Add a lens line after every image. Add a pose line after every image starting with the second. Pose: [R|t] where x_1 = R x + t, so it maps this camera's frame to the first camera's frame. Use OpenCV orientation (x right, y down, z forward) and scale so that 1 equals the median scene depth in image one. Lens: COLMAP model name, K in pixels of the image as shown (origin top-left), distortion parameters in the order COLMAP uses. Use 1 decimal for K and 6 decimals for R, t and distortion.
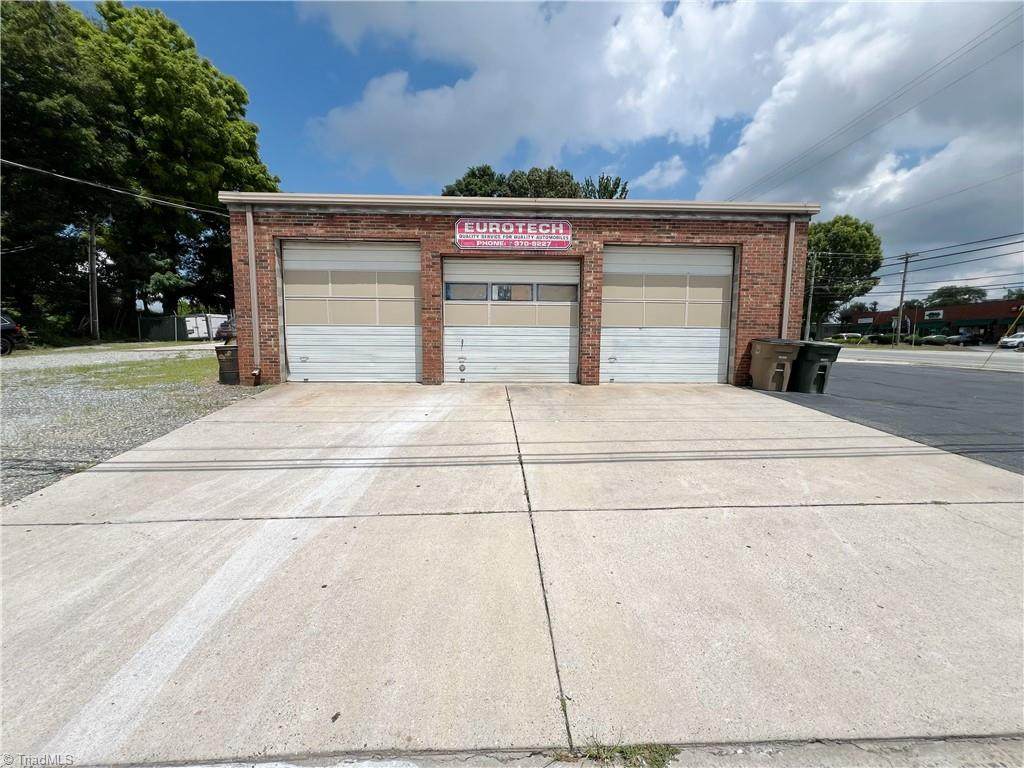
lens RADIAL K [[415.1, 0, 513.8], [0, 415.1, 383.5], [0, 0, 1]] dist [0.001013, 0.000794]
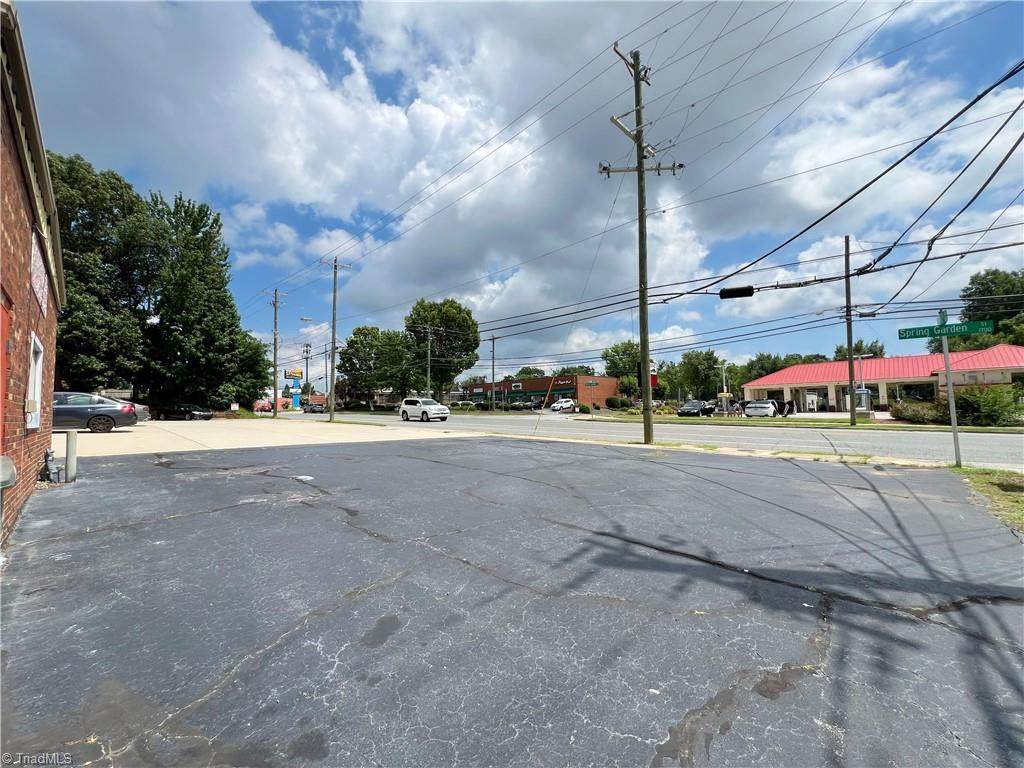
lens RADIAL K [[415.1, 0, 513.8], [0, 415.1, 383.5], [0, 0, 1]] dist [0.001013, 0.000794]
pose [[0.723436, 0.020328, 0.690092, 0.134093], [0.092368, 0.987730, -0.125926, -0.014247], [-0.684184, 0.154842, 0.712682, 0.100105]]
